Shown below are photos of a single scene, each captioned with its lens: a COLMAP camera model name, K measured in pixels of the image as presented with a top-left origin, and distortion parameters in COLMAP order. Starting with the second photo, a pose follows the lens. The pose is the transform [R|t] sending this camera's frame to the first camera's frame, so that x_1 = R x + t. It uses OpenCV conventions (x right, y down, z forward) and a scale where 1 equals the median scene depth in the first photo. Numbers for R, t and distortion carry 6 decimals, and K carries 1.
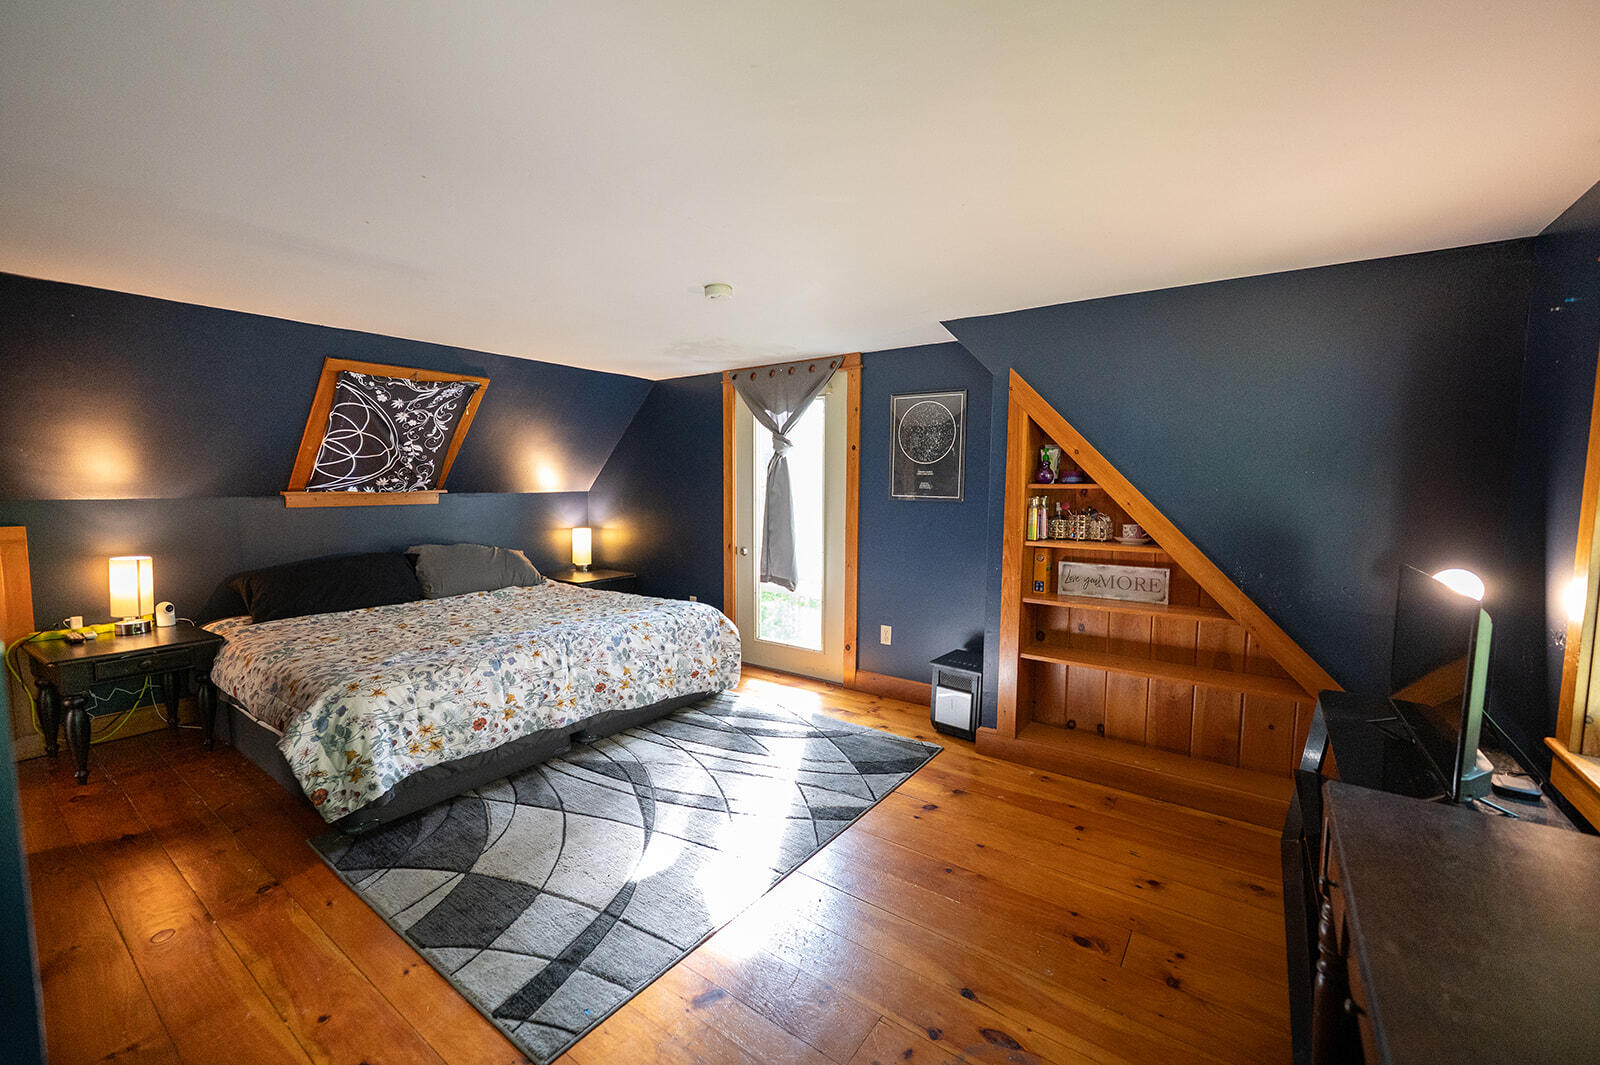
lens RADIAL K [[652.2, 0, 795.3], [0, 652.2, 536.7], [0, 0, 1]] dist [-0.001315, 0.000702]
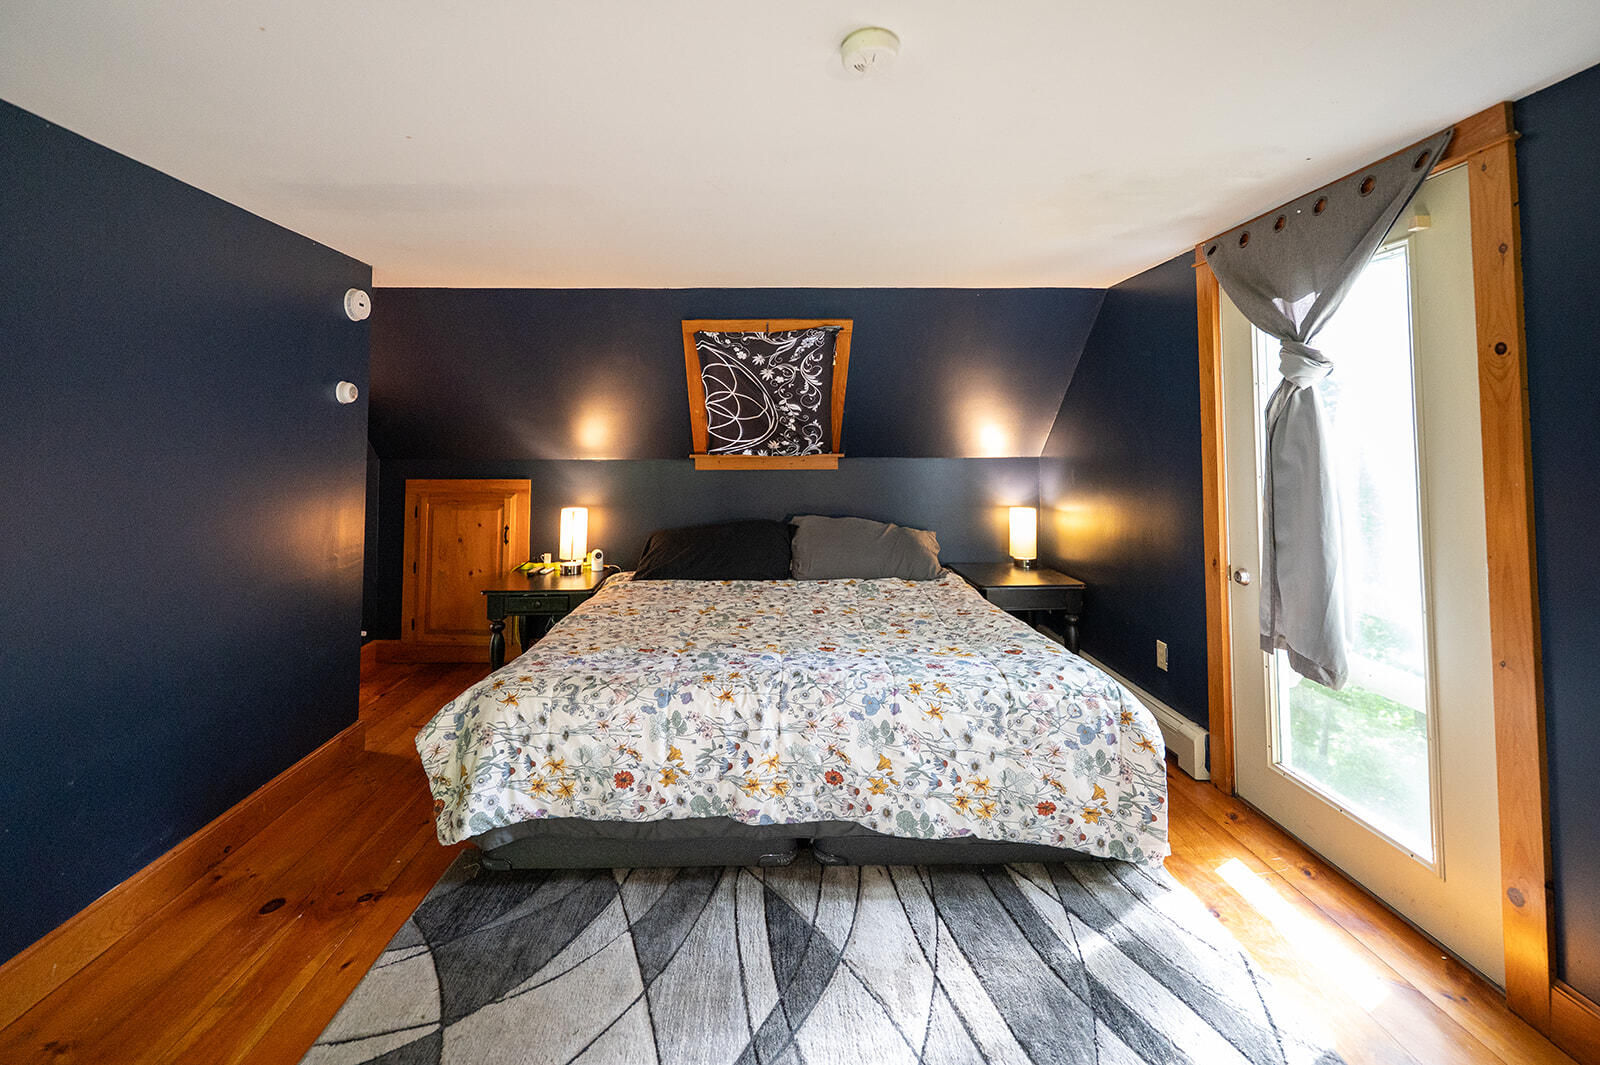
lens RADIAL K [[652.2, 0, 834.0], [0, 652.2, 416.3], [0, 0, 1]] dist [-0.001315, 0.000702]
pose [[0.596129, -0.040721, -0.801855, 0.186491], [-0.064470, 0.993060, -0.098360, -0.040982], [0.800296, 0.110331, 0.589367, 0.547516]]
